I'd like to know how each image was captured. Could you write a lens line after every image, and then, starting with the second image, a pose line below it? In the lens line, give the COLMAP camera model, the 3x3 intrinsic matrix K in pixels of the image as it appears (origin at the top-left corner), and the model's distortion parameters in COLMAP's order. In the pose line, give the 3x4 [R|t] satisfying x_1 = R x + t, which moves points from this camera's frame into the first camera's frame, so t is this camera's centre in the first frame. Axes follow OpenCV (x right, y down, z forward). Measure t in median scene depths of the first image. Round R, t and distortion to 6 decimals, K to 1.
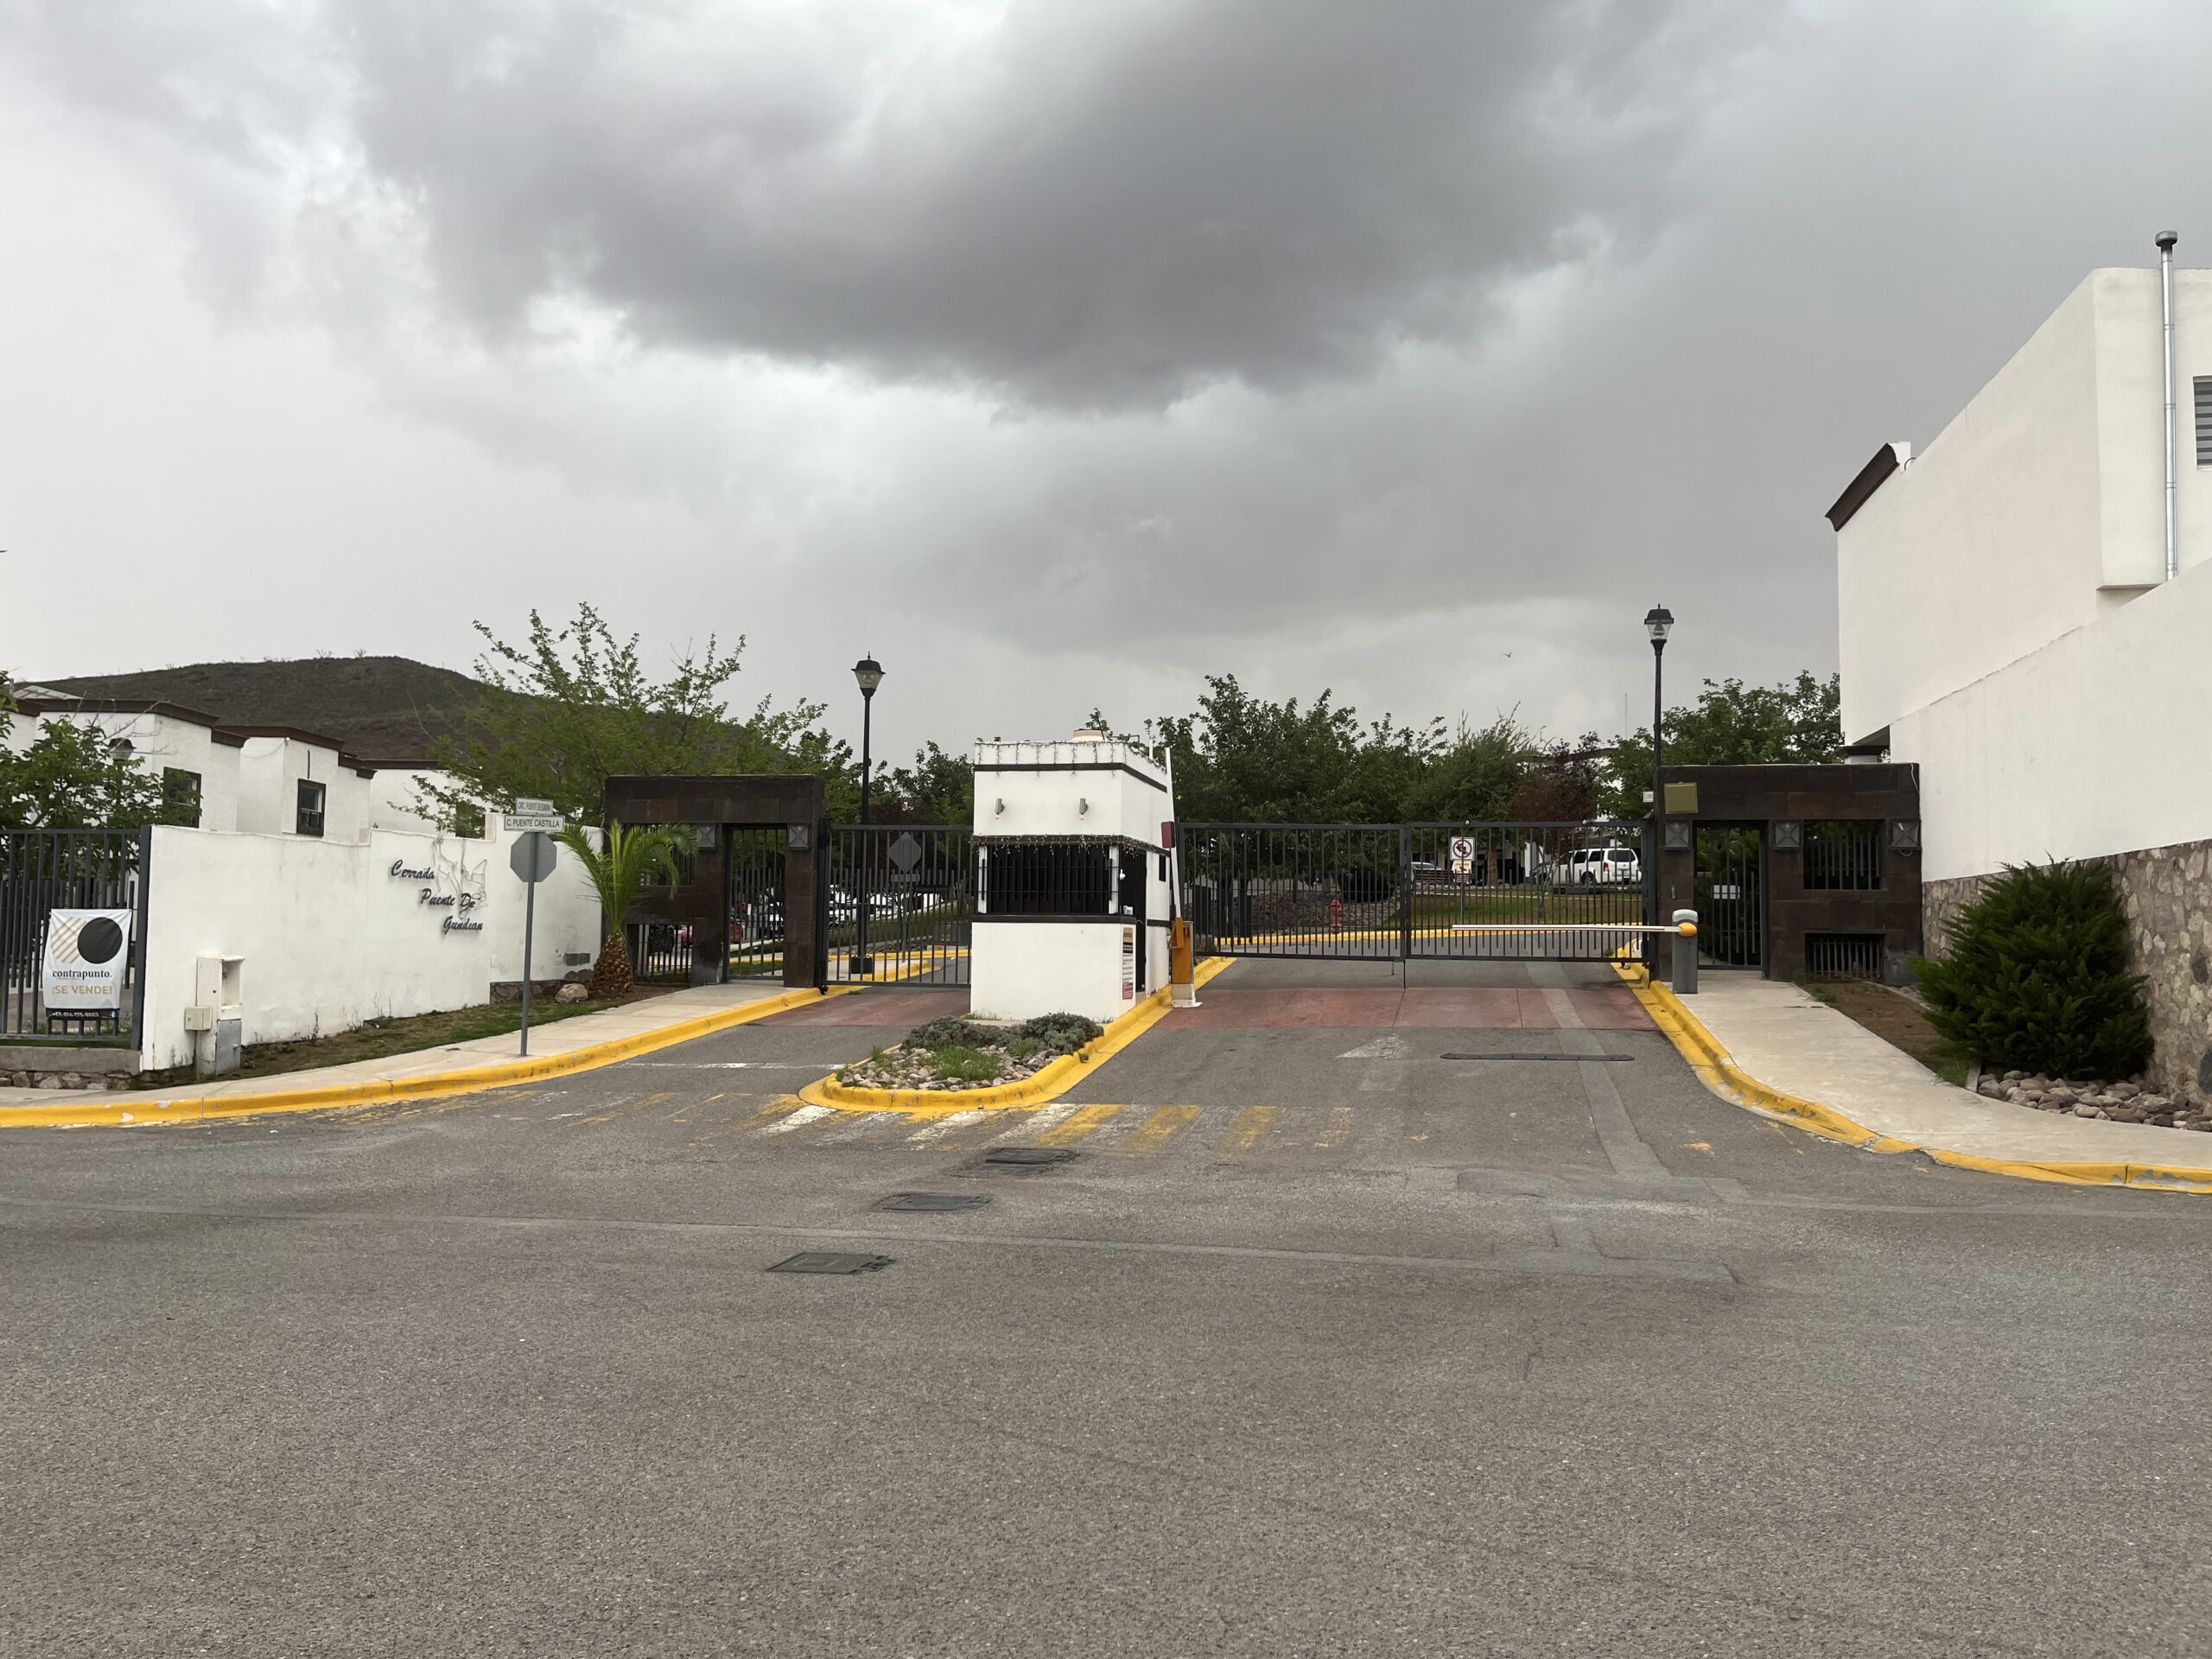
lens RADIAL K [[1676.5, 0, 1102.3], [0, 1676.5, 821.8], [0, 0, 1]] dist [0.051303, -0.051778]
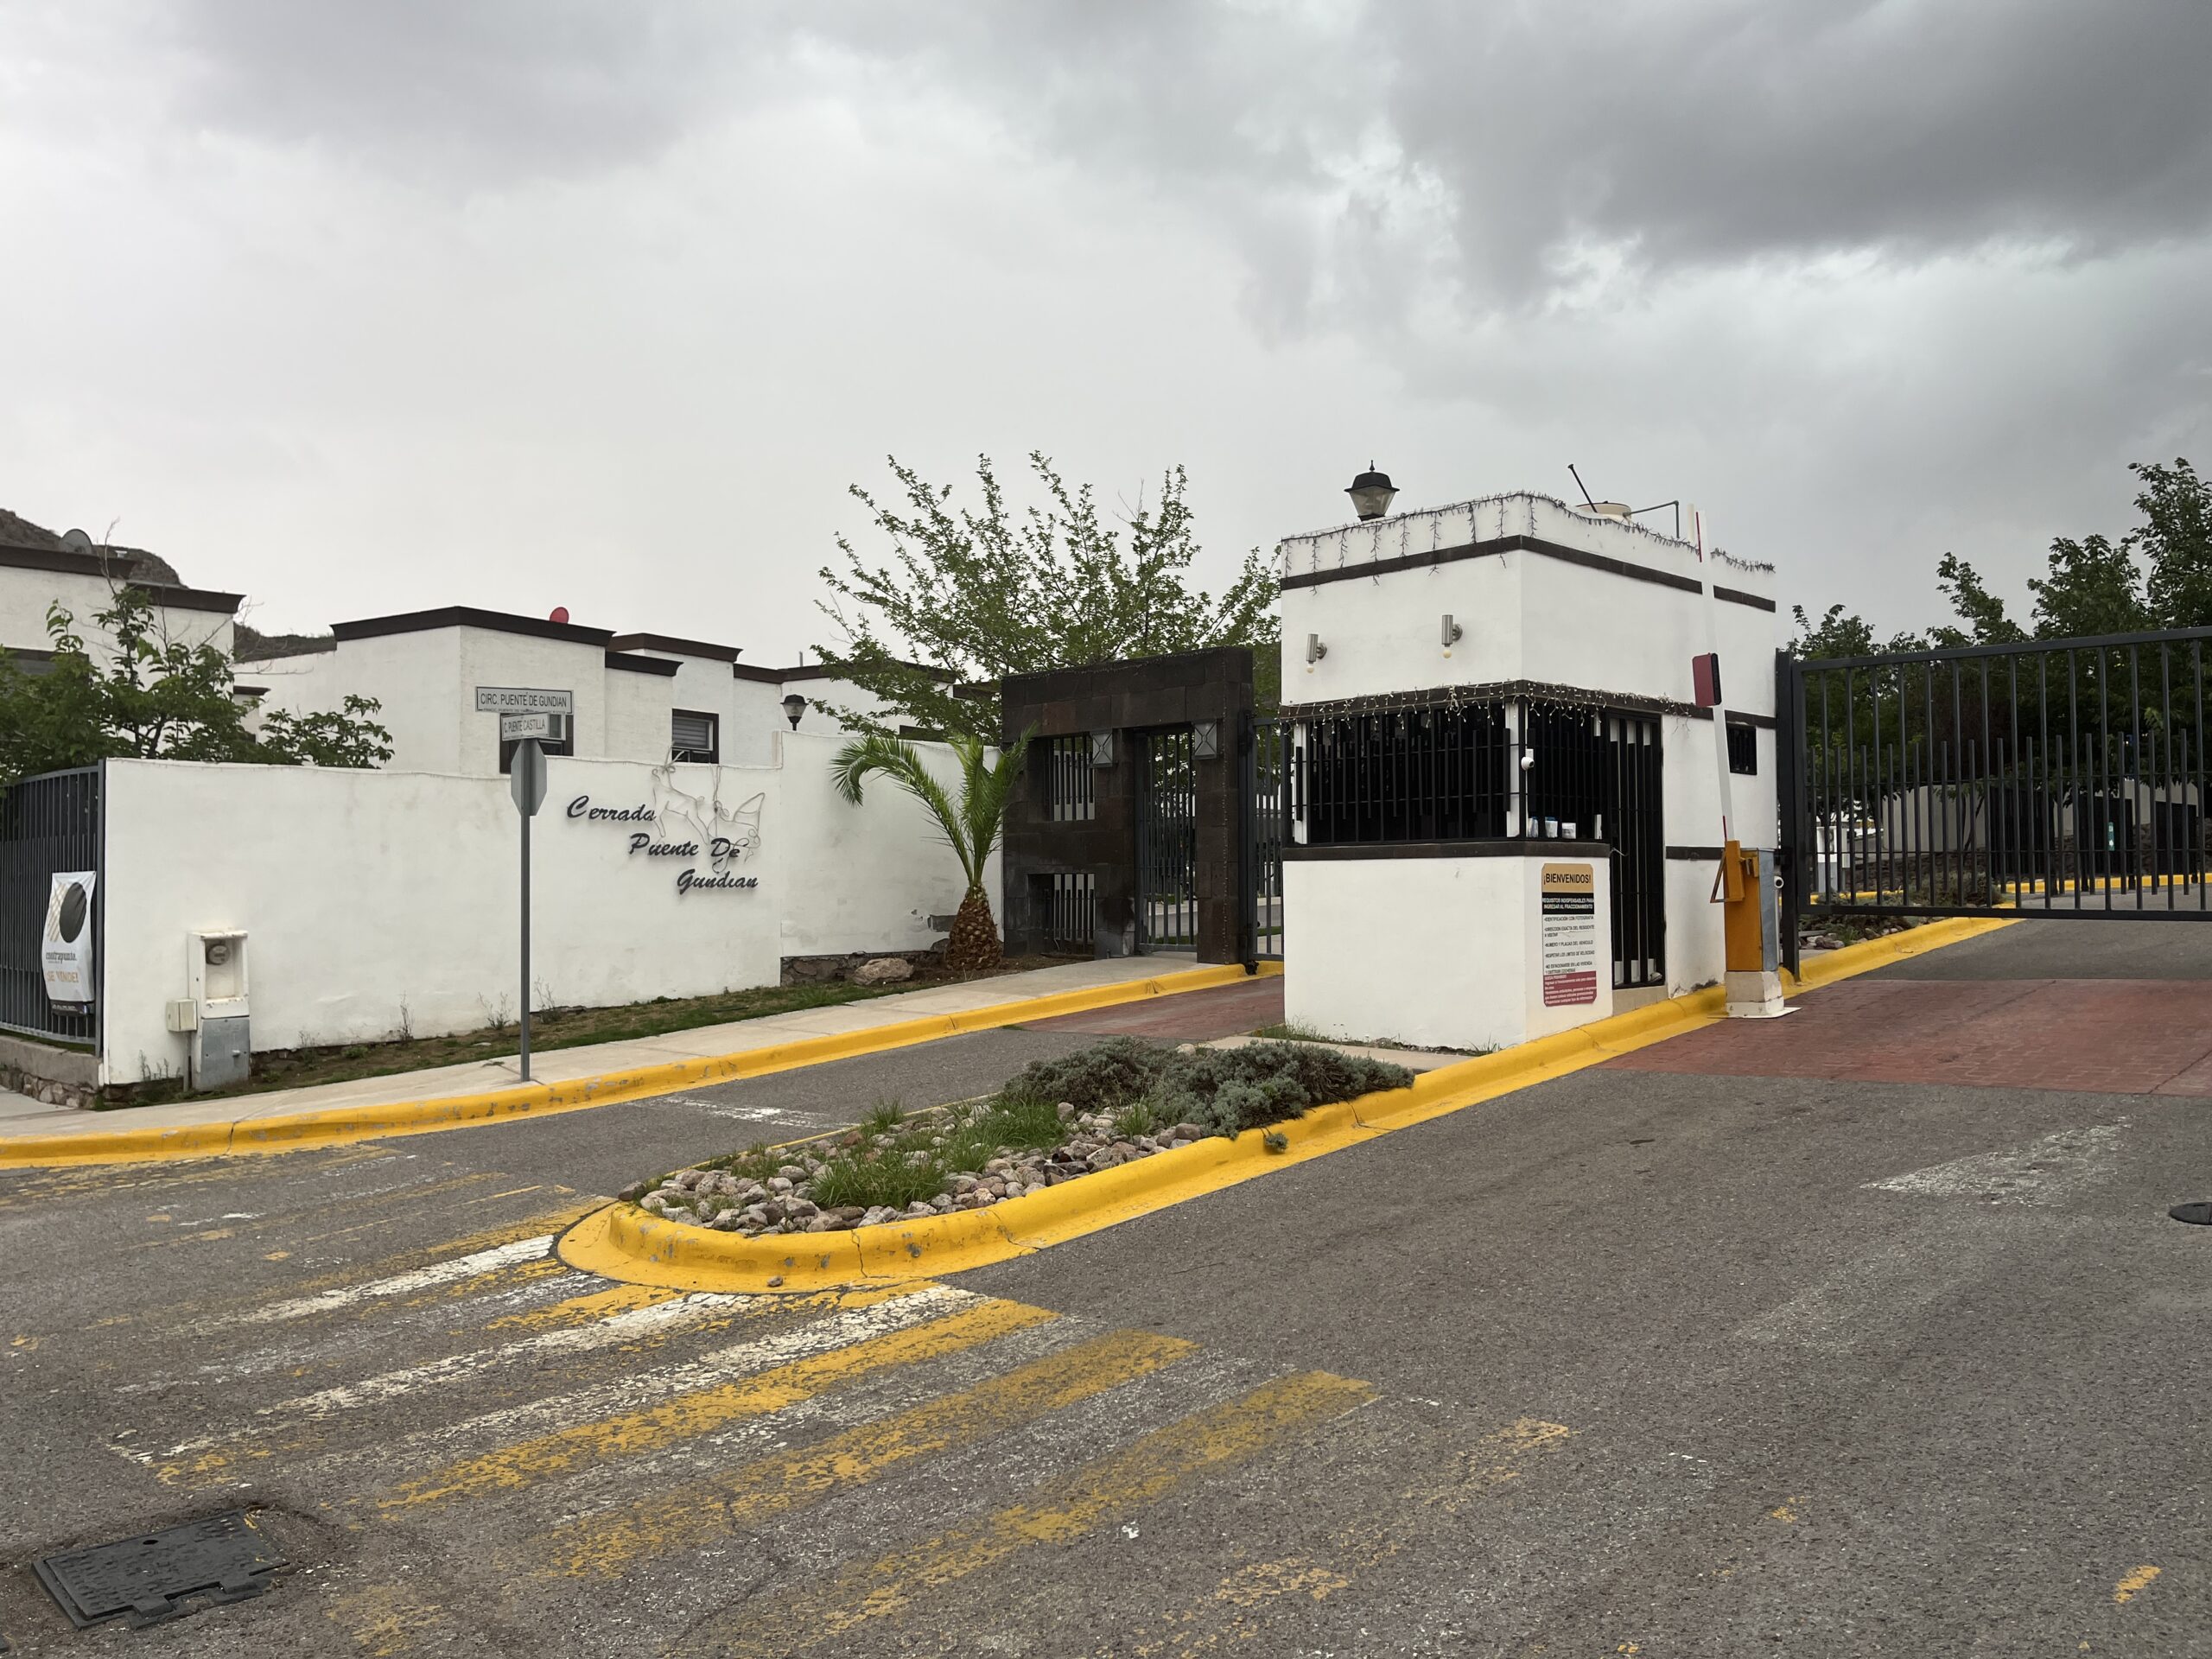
lens RADIAL K [[1676.5, 0, 1109.8], [0, 1676.5, 842.6], [0, 0, 1]] dist [0.051303, -0.051778]
pose [[0.825822, -0.031562, -0.563046, 0.188490], [0.057518, 0.997940, 0.028421, 0.034511], [0.560989, -0.055856, 0.825936, 0.505933]]
